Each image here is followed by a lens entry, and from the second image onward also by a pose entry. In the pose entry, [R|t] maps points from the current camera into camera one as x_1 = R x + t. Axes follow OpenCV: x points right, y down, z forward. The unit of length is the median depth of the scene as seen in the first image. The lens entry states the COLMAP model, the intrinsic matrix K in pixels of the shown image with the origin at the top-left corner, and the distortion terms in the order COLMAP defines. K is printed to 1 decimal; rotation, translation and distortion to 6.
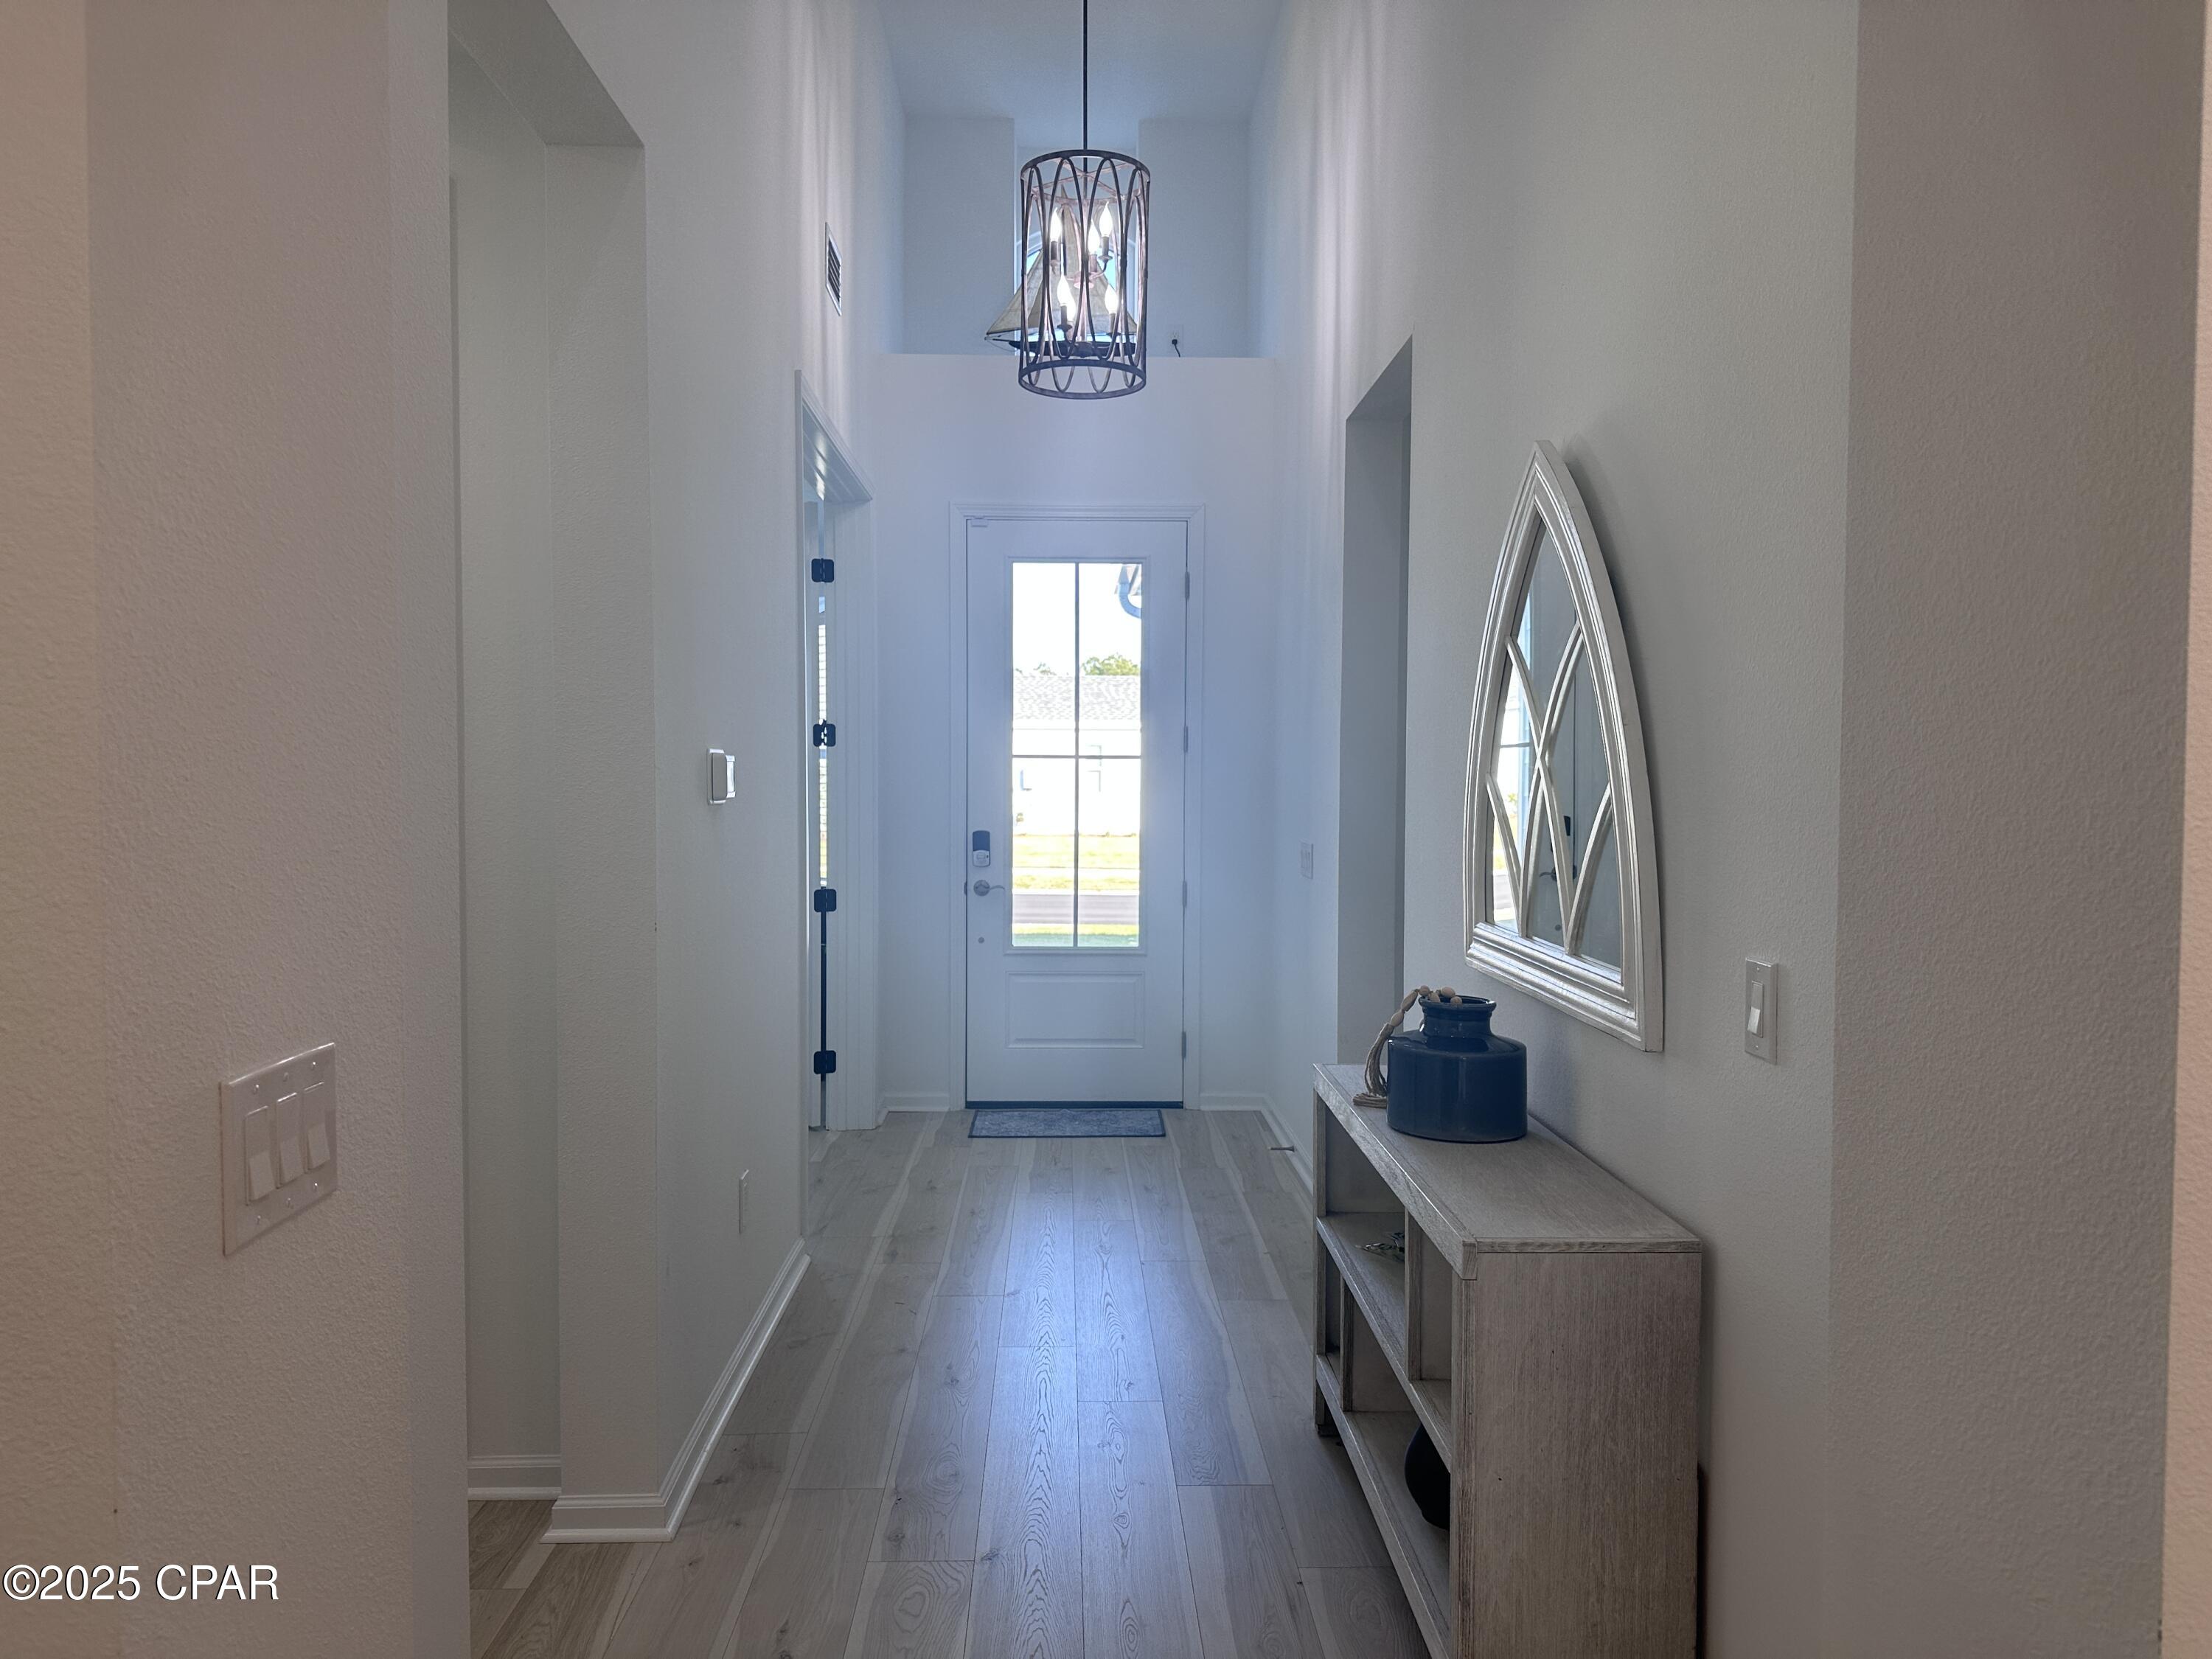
lens RADIAL K [[1539.2, 0, 1103.4], [0, 1539.2, 839.8], [0, 0, 1]] dist [0.116622, -0.174601]
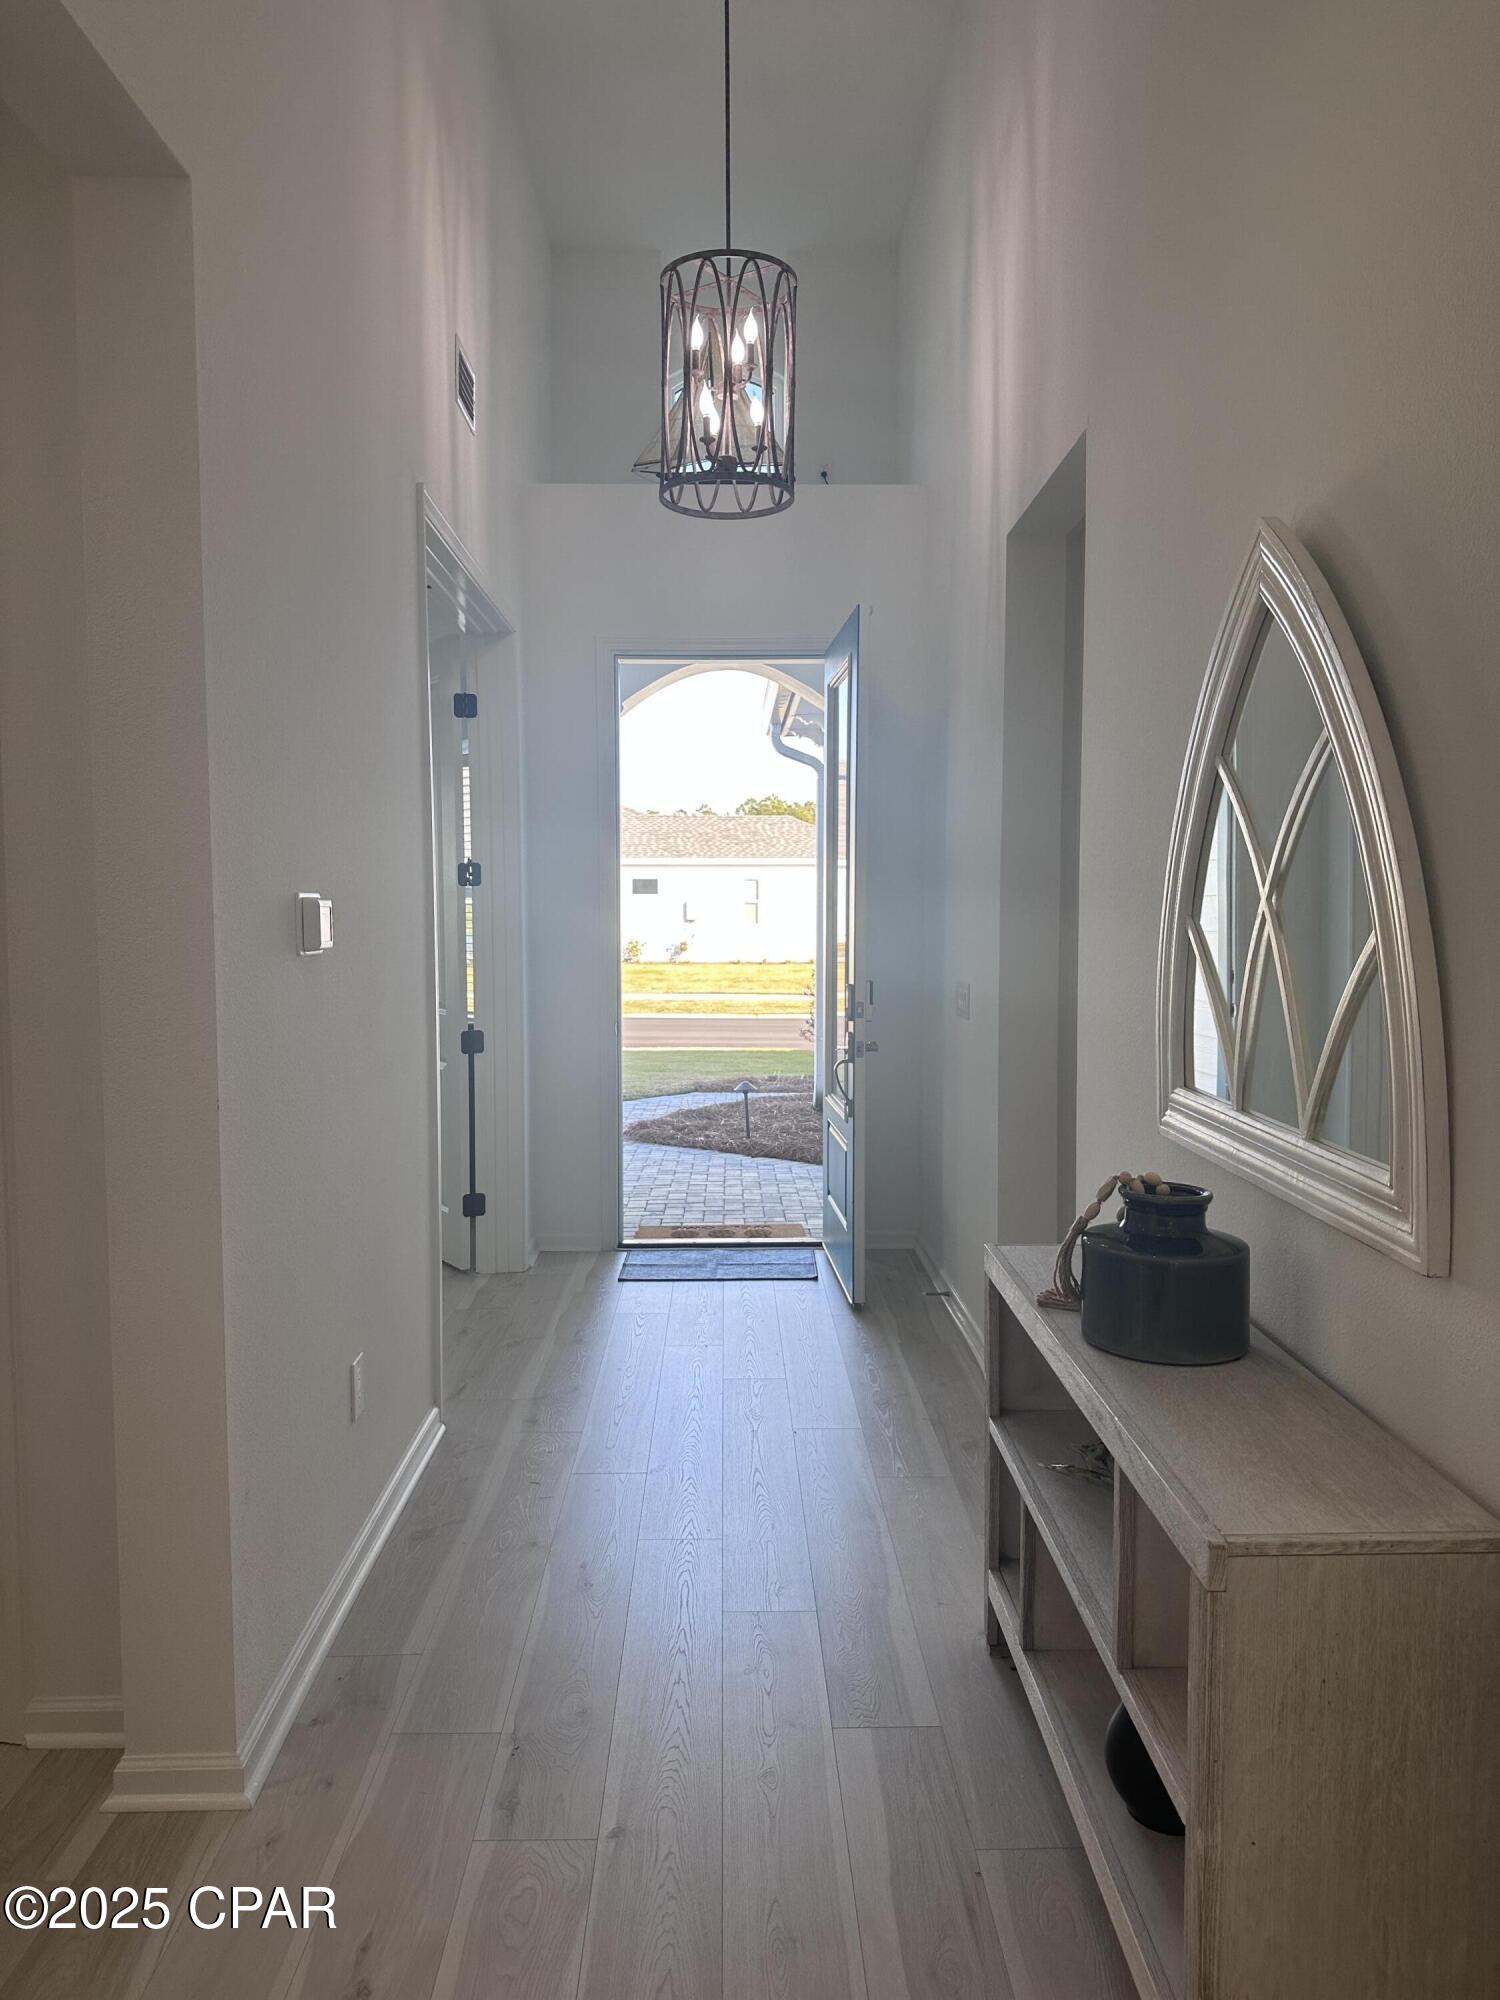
lens RADIAL K [[1391.7, 0, 750.0], [0, 1391.7, 1000.0], [0, 0, 1]] dist [0.116622, -0.174601]
pose [[0.999947, -0.005998, -0.008357, 0.009693], [0.006207, 0.999663, 0.025199, -0.017597], [0.008203, -0.025249, 0.999648, 0.213273]]
